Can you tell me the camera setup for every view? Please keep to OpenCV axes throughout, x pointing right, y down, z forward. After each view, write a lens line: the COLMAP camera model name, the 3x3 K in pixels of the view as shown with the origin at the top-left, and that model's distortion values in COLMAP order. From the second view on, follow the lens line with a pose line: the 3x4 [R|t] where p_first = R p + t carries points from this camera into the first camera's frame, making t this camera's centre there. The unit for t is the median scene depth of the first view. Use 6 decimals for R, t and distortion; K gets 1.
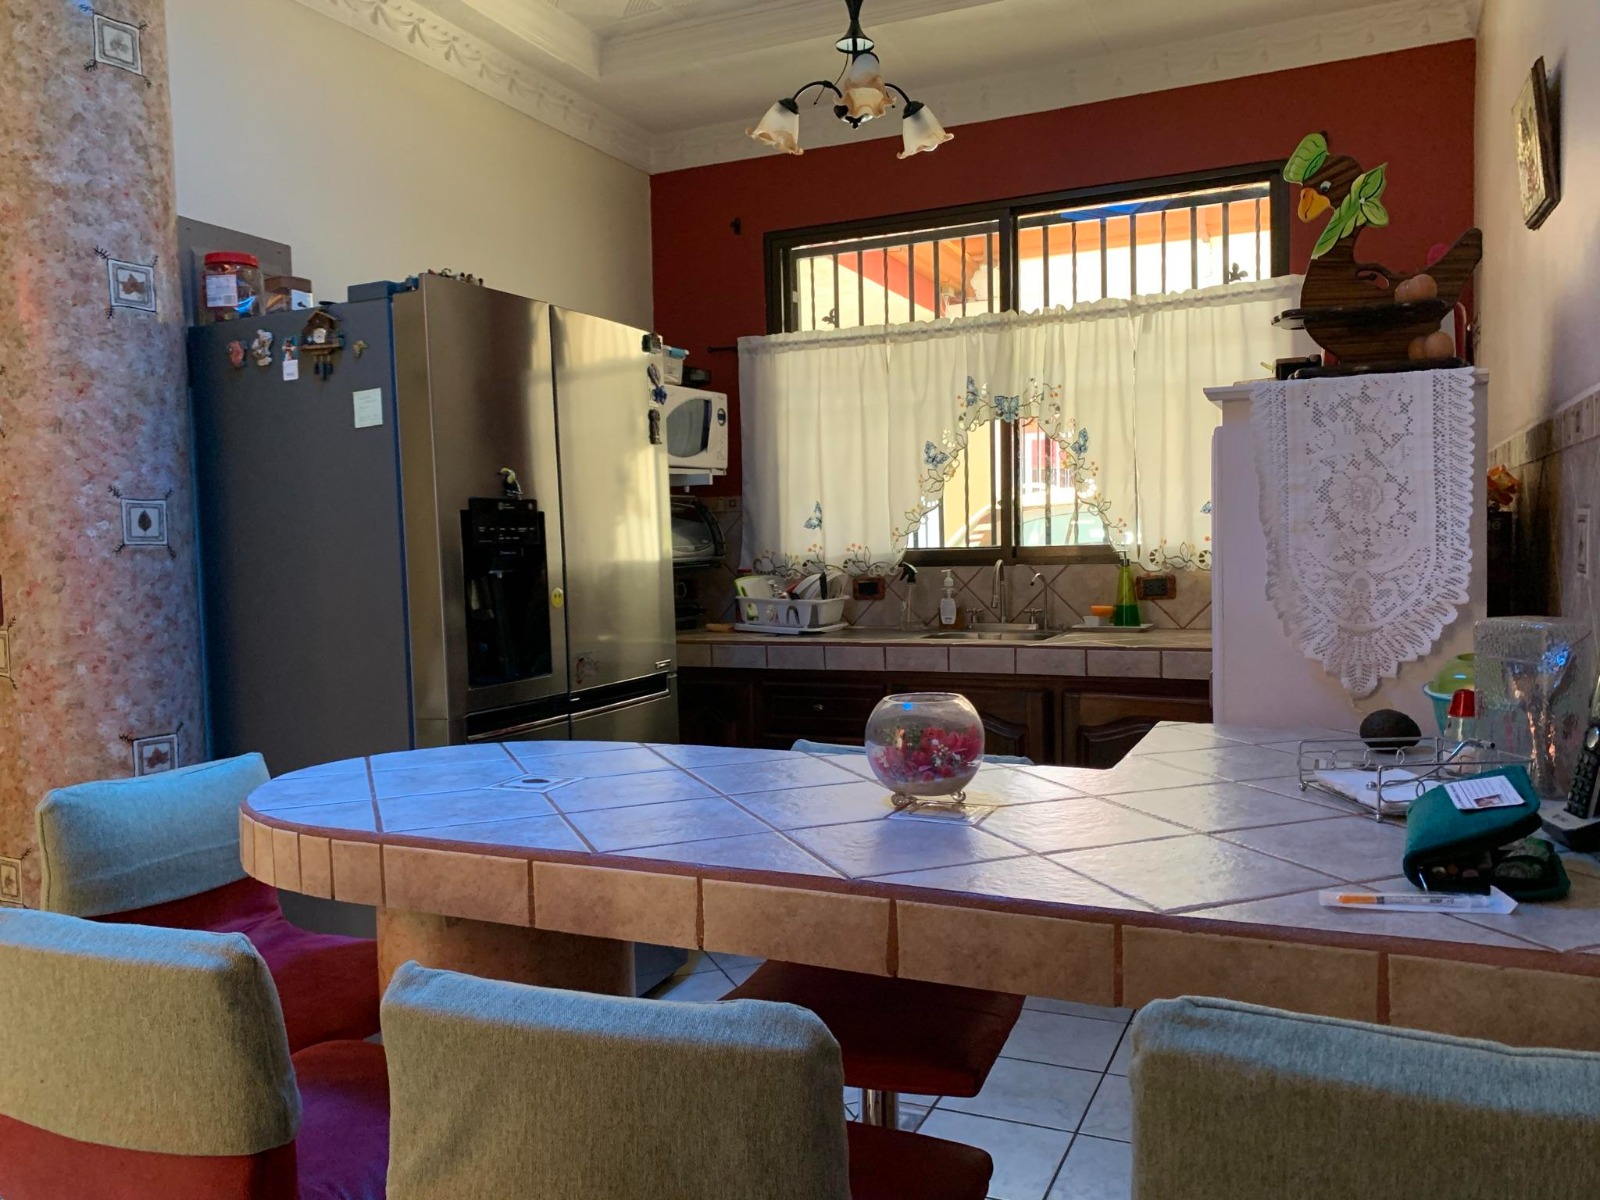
lens RADIAL K [[1245.1, 0, 800.0], [0, 1245.1, 600.0], [0, 0, 1]] dist [0.039914, 0.000688]
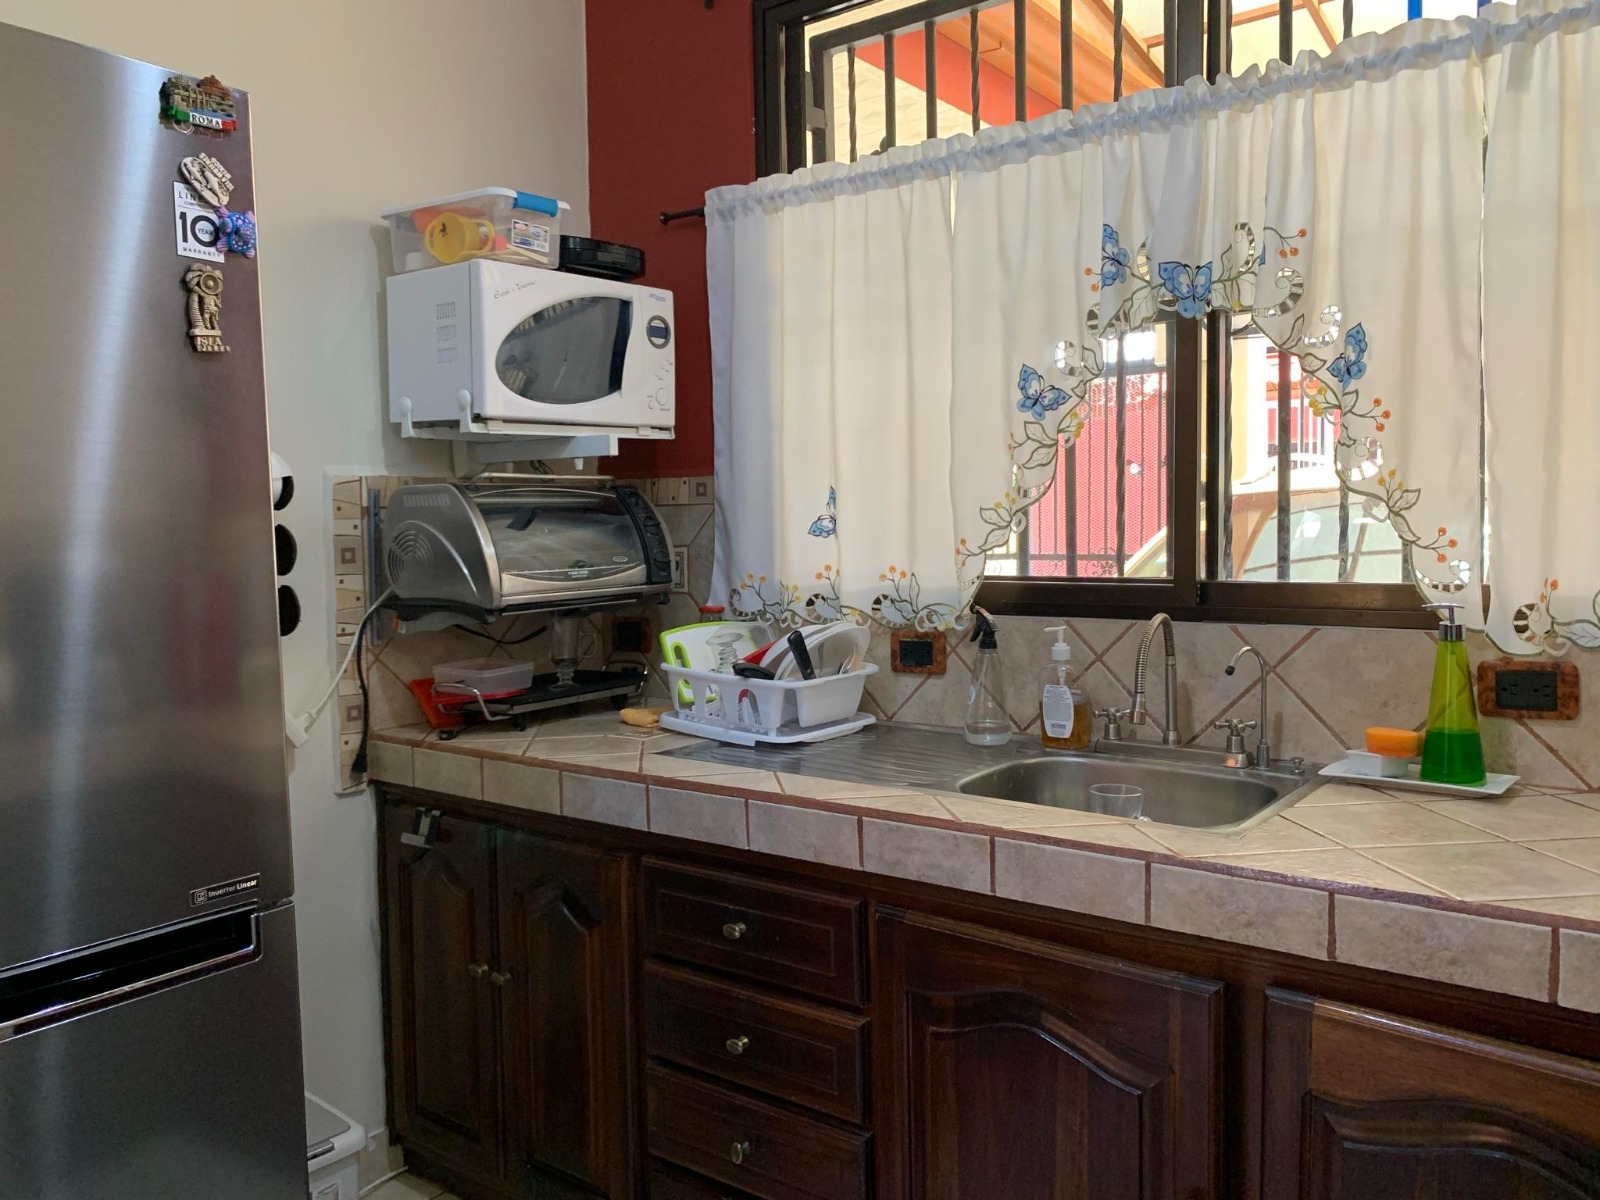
lens RADIAL K [[1256.6, 0, 800.0], [0, 1256.6, 600.0], [0, 0, 1]] dist [-0.005733, 0.003966]
pose [[0.974841, 0.019947, -0.222008, 0.128452], [-0.015619, 0.999652, 0.021237, -0.043601], [0.222354, -0.017236, 0.974814, 0.494200]]
